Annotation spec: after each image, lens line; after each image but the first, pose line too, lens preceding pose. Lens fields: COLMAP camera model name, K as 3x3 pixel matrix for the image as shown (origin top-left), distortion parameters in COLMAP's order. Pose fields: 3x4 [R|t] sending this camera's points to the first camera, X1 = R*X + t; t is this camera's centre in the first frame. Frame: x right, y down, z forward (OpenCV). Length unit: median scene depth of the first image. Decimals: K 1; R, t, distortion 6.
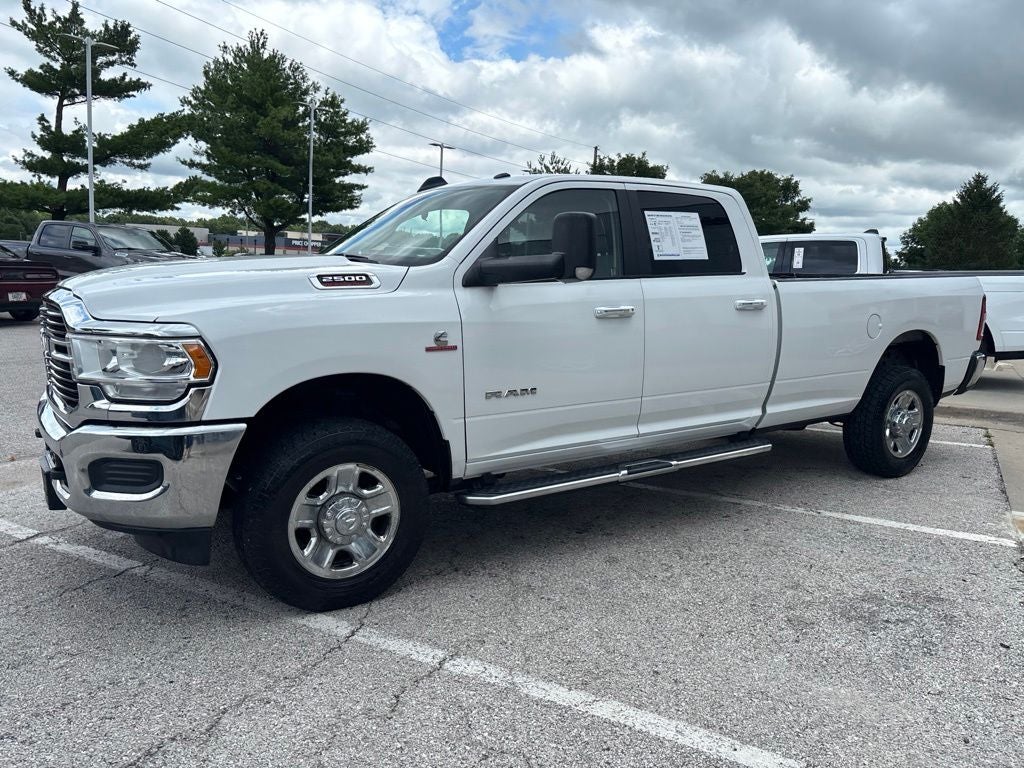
lens RADIAL K [[779.3, 0, 507.6], [0, 779.3, 381.5], [0, 0, 1]] dist [0.030849, -0.030567]
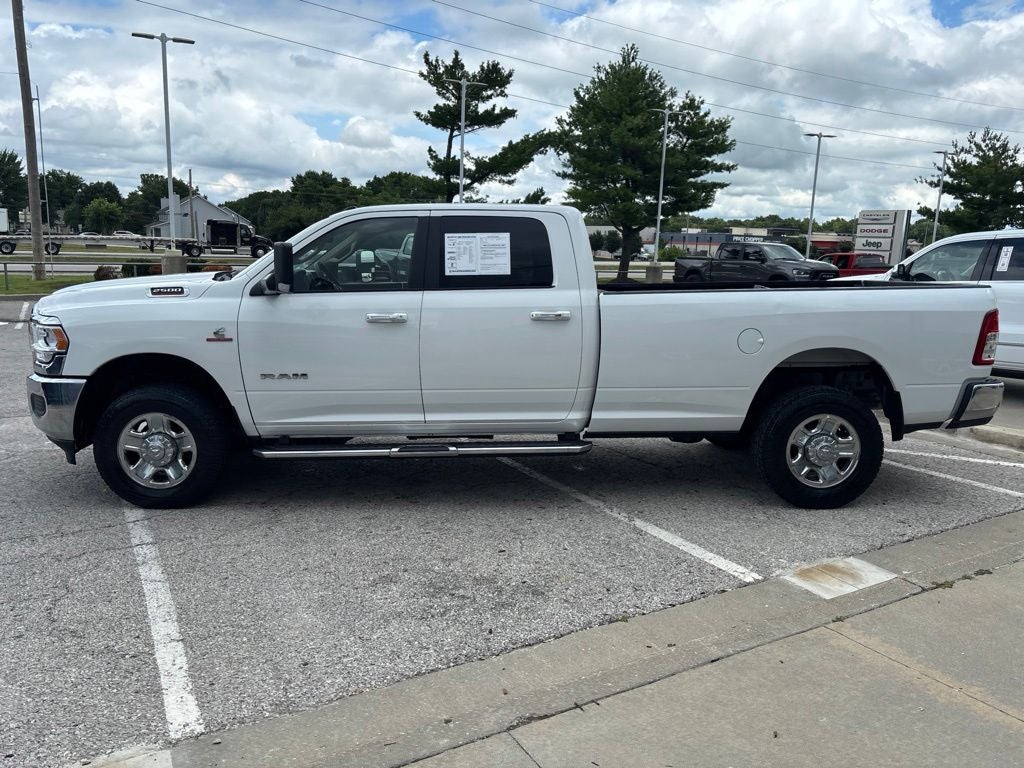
lens RADIAL K [[776.4, 0, 508.8], [0, 776.4, 381.2], [0, 0, 1]] dist [0.050708, -0.057748]
pose [[0.849169, 0.073128, -0.523034, 0.777580], [-0.070354, 0.997204, 0.025201, -0.028117], [0.523414, 0.015398, 0.851939, 0.044753]]
